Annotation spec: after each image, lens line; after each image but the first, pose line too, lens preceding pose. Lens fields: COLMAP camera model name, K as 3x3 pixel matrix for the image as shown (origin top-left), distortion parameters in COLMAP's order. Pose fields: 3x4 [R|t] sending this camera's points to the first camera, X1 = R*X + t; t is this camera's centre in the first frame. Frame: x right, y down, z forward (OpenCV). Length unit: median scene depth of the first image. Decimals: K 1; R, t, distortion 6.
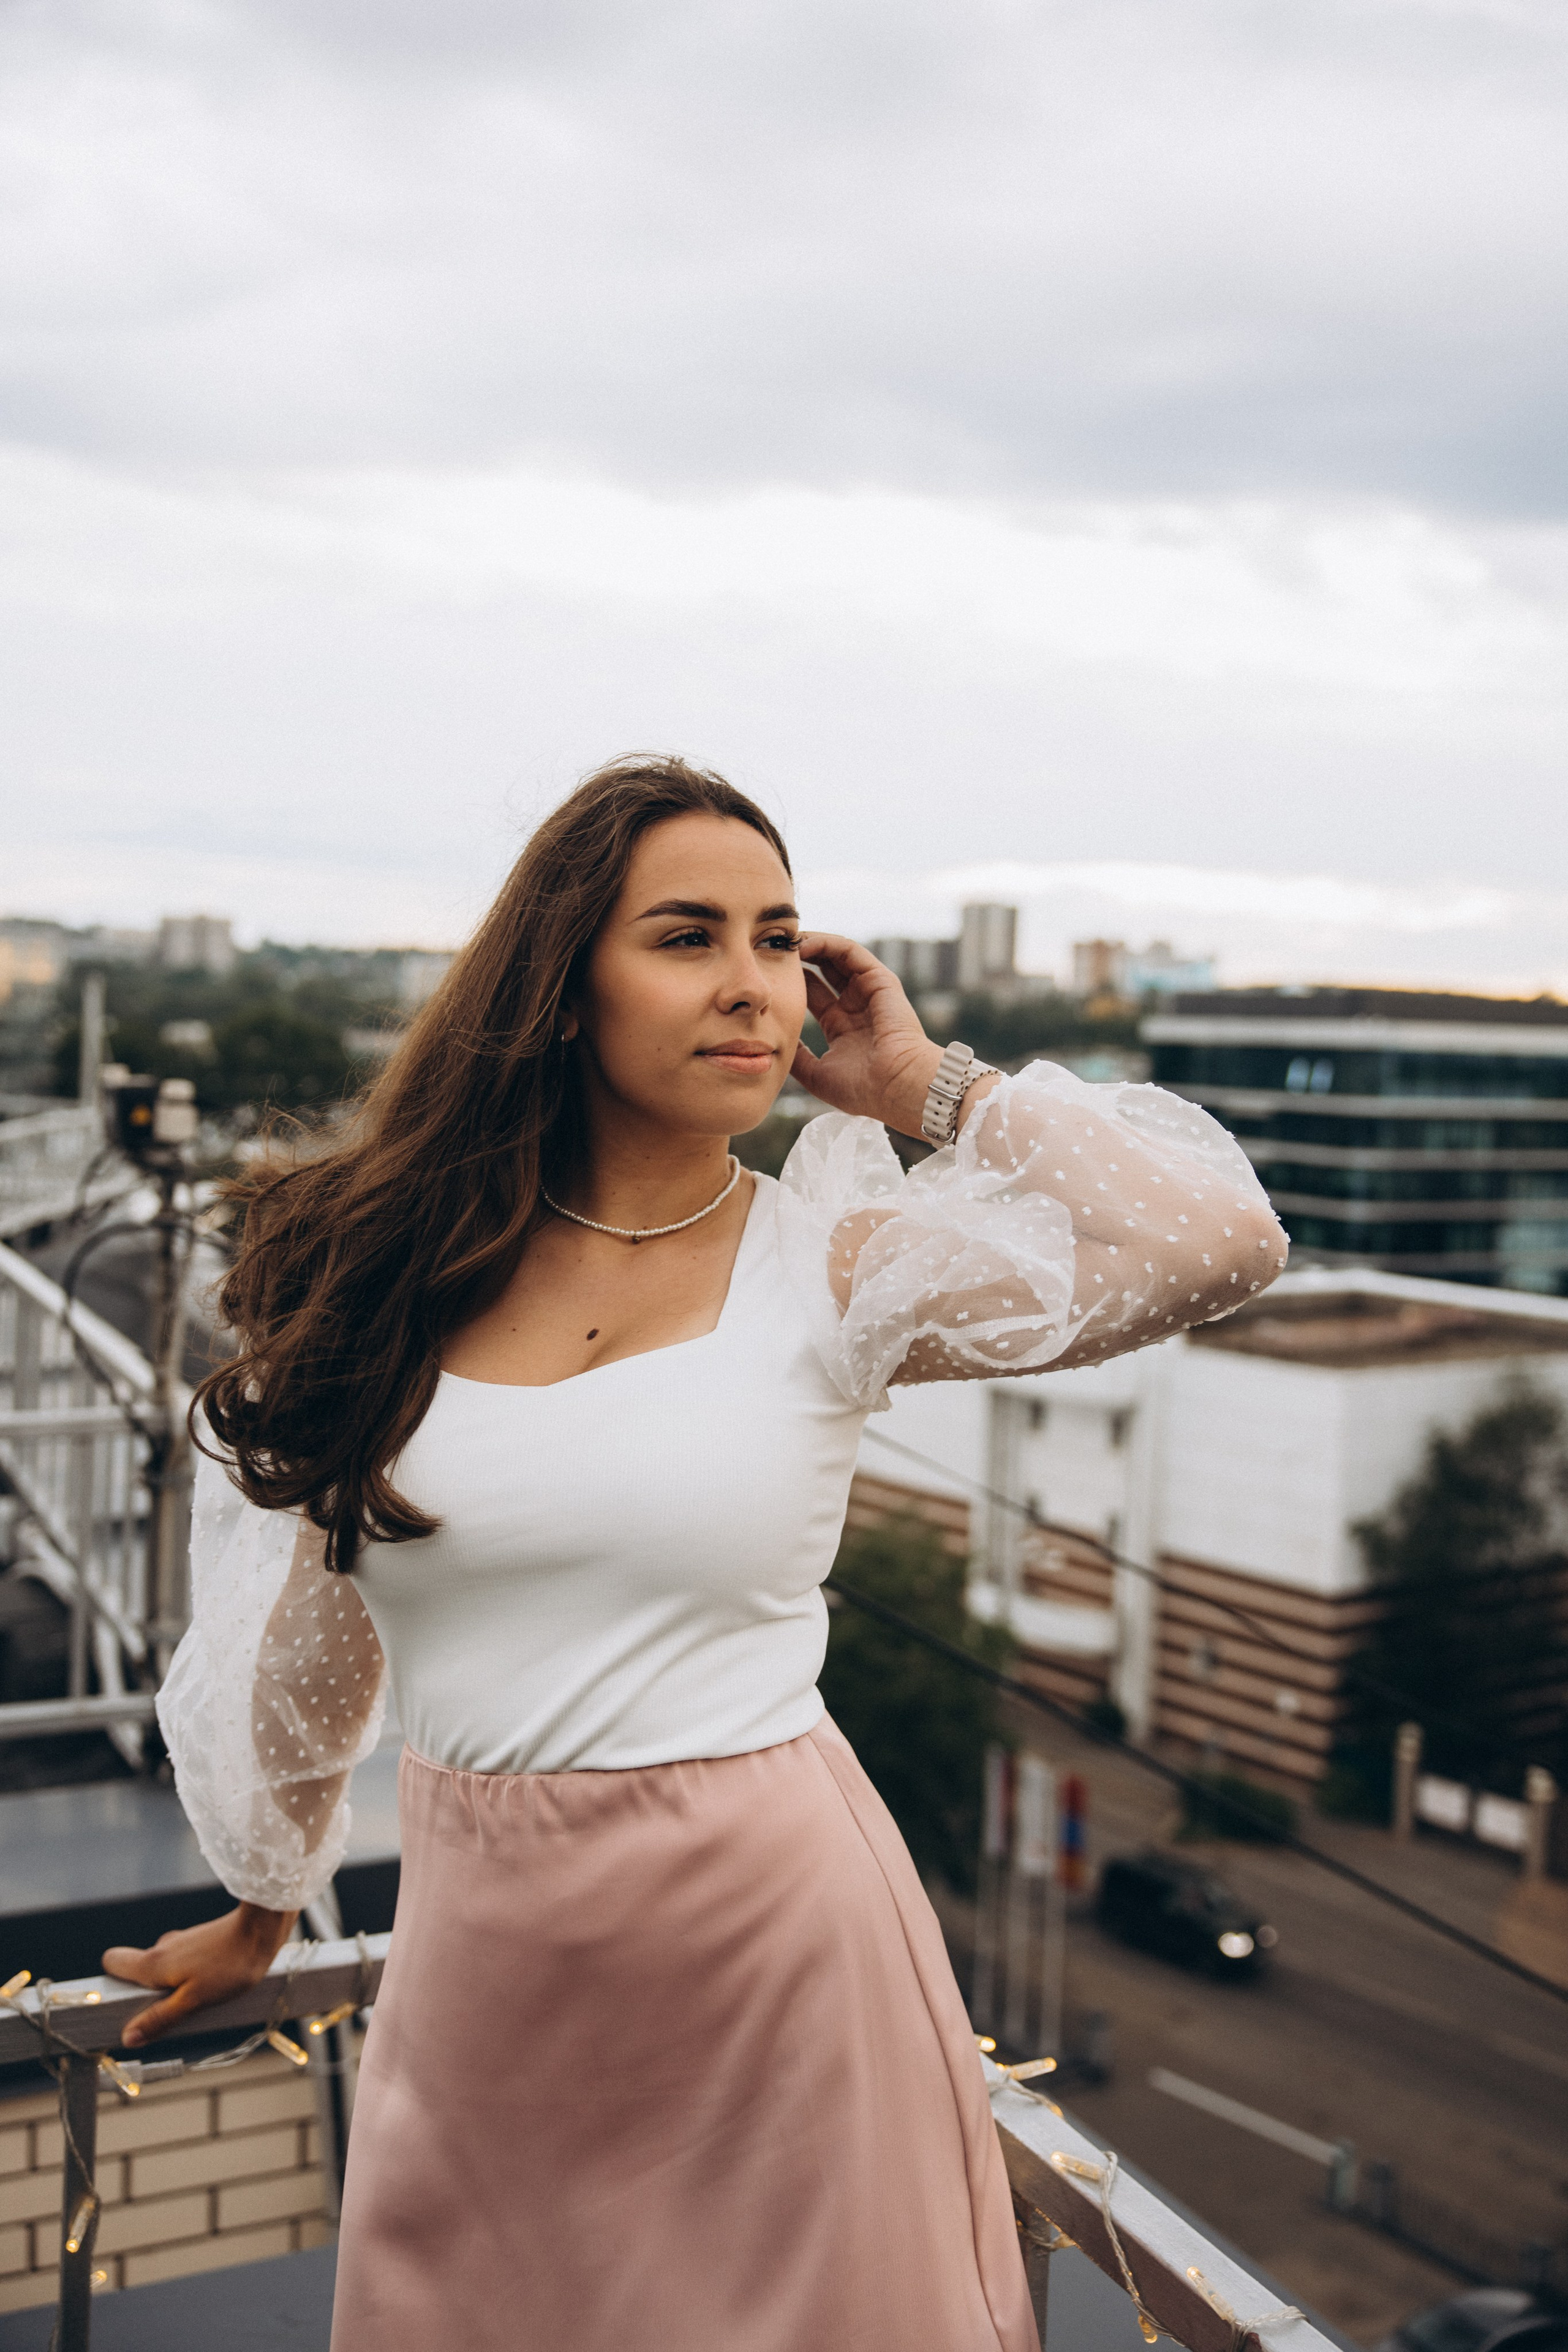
lens RADIAL K [[2378.4, 0, 783.9], [0, 2378.4, 1205.3], [0, 0, 1]] dist [0.042572, -0.015785]
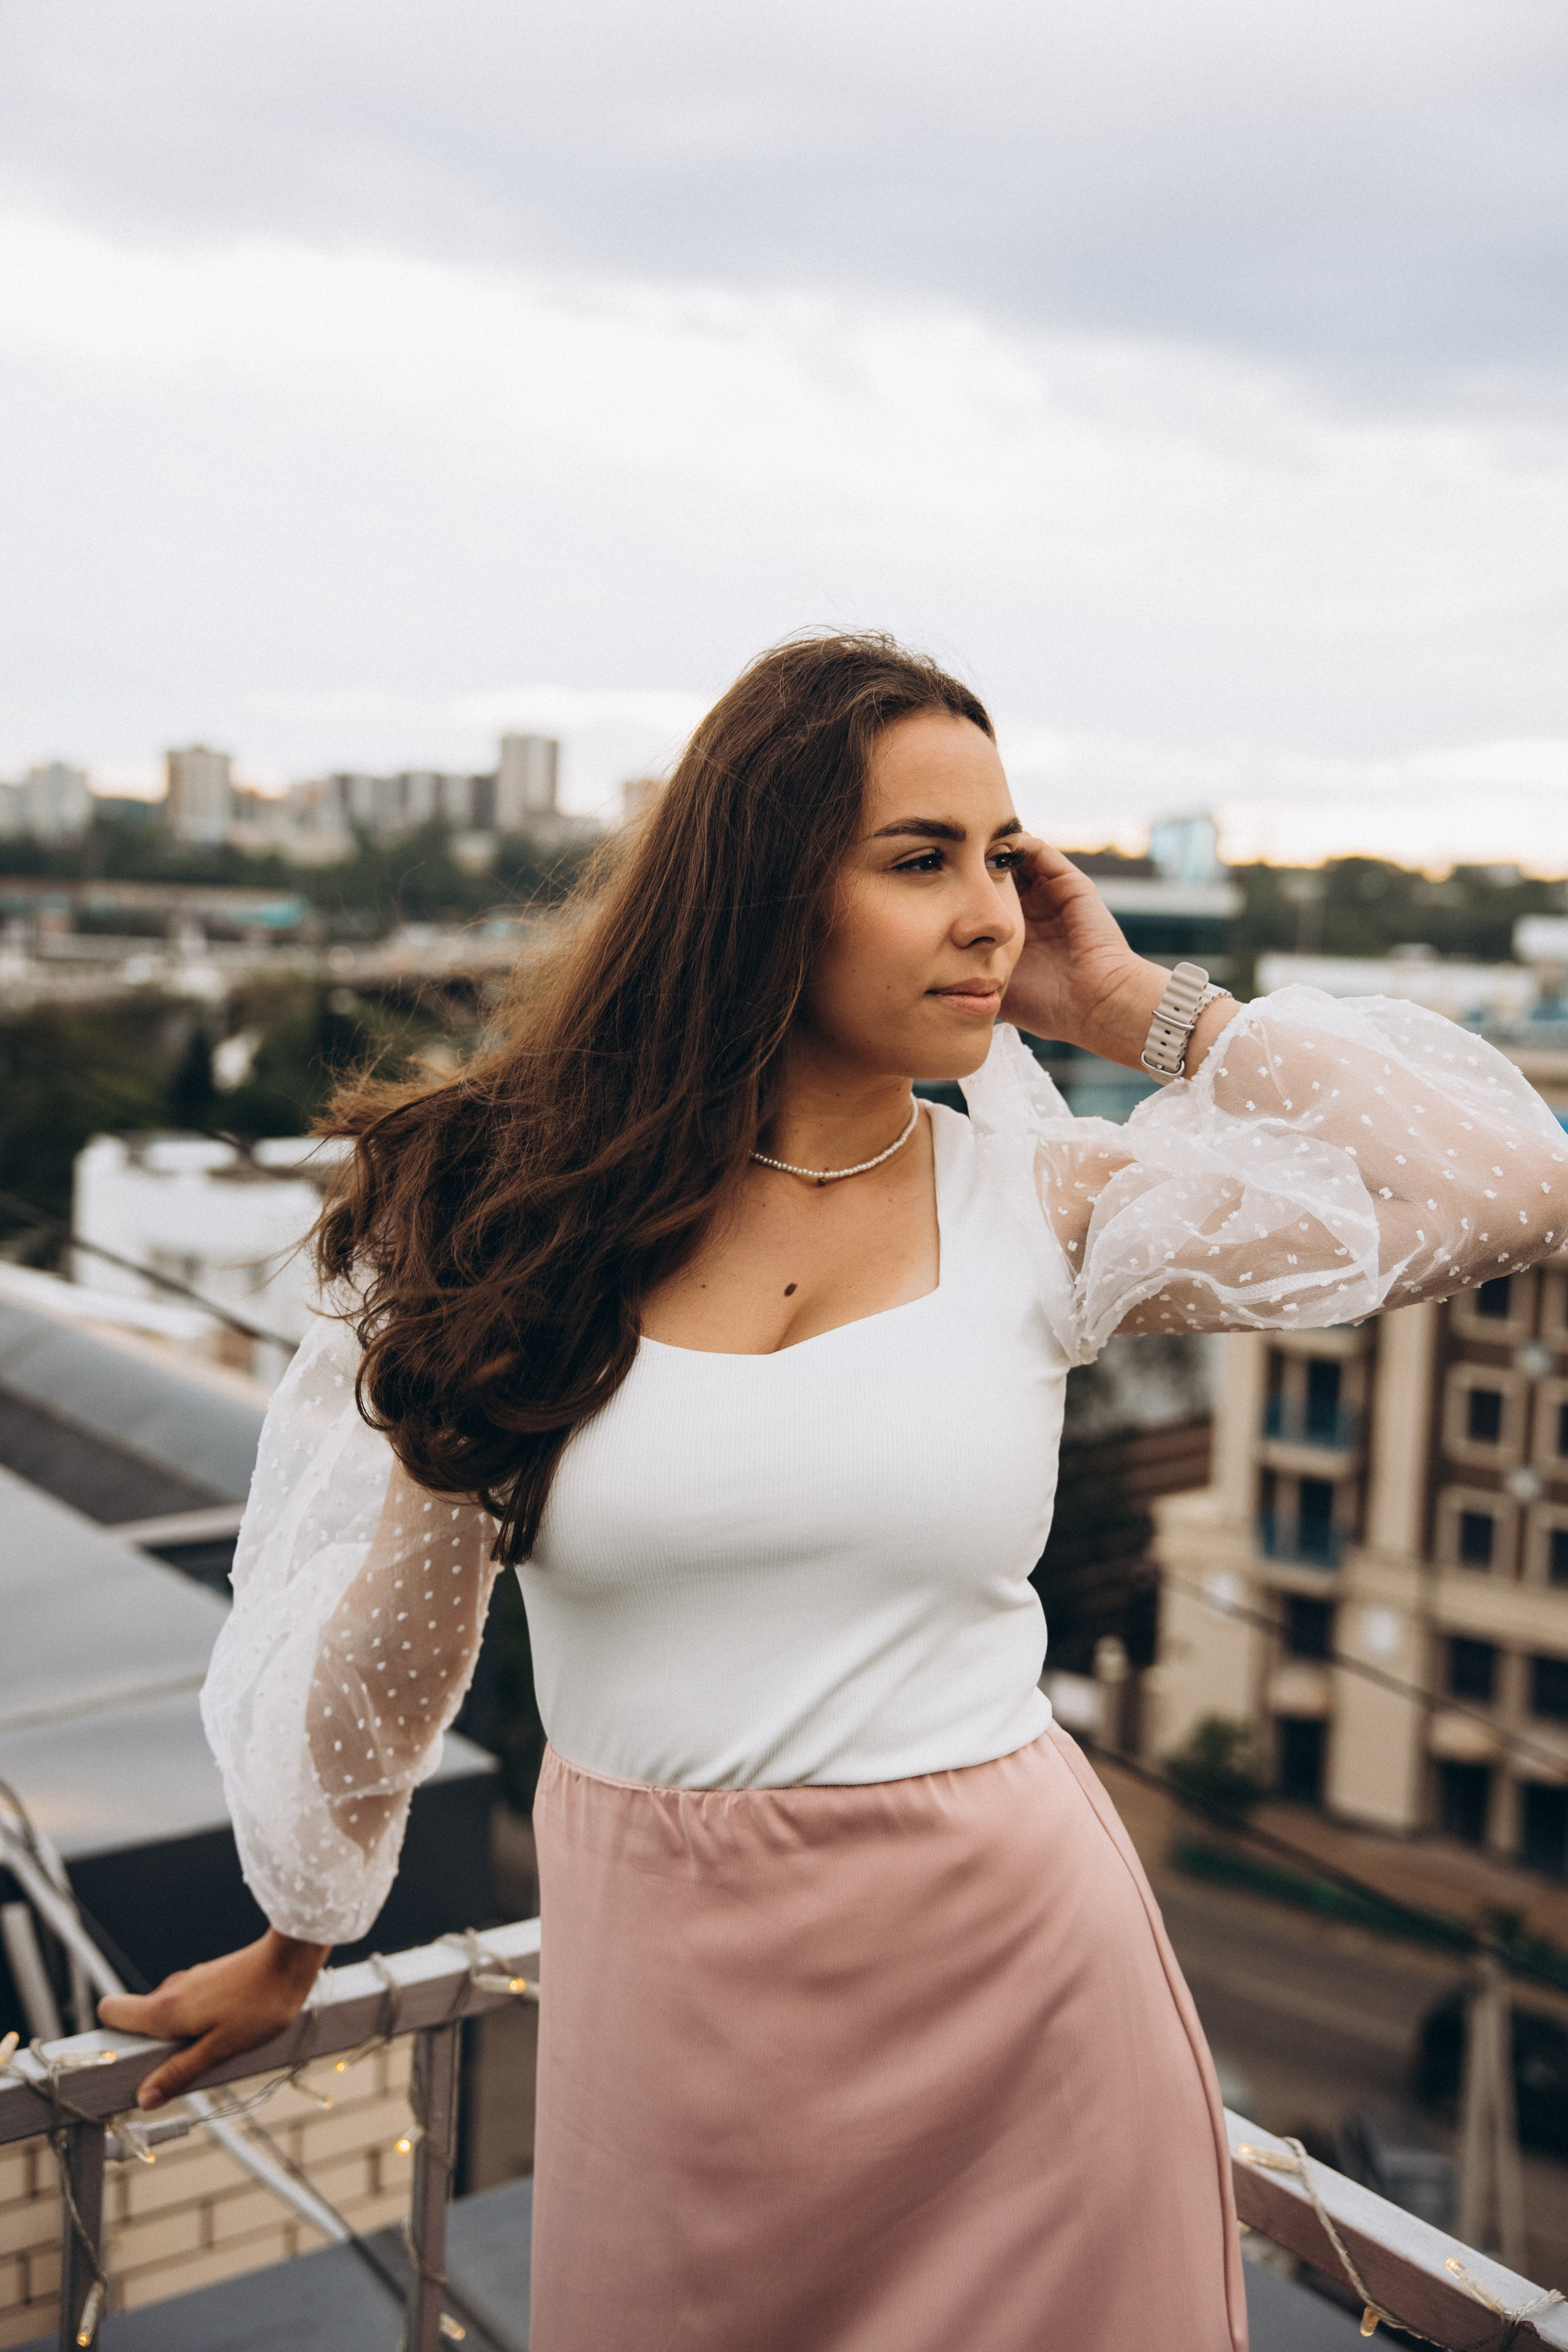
lens RADIAL K [[2609.7, 0, 784.0], [0, 2609.7, 1176.0], [0, 0, 1]] dist [0.006696, 0.024826]
pose [[0.975854, -0.005336, 0.218357, -0.292571], [-0.005198, 0.998851, 0.047641, -0.034517], [-0.218360, -0.047625, 0.974705, 0.057172]]
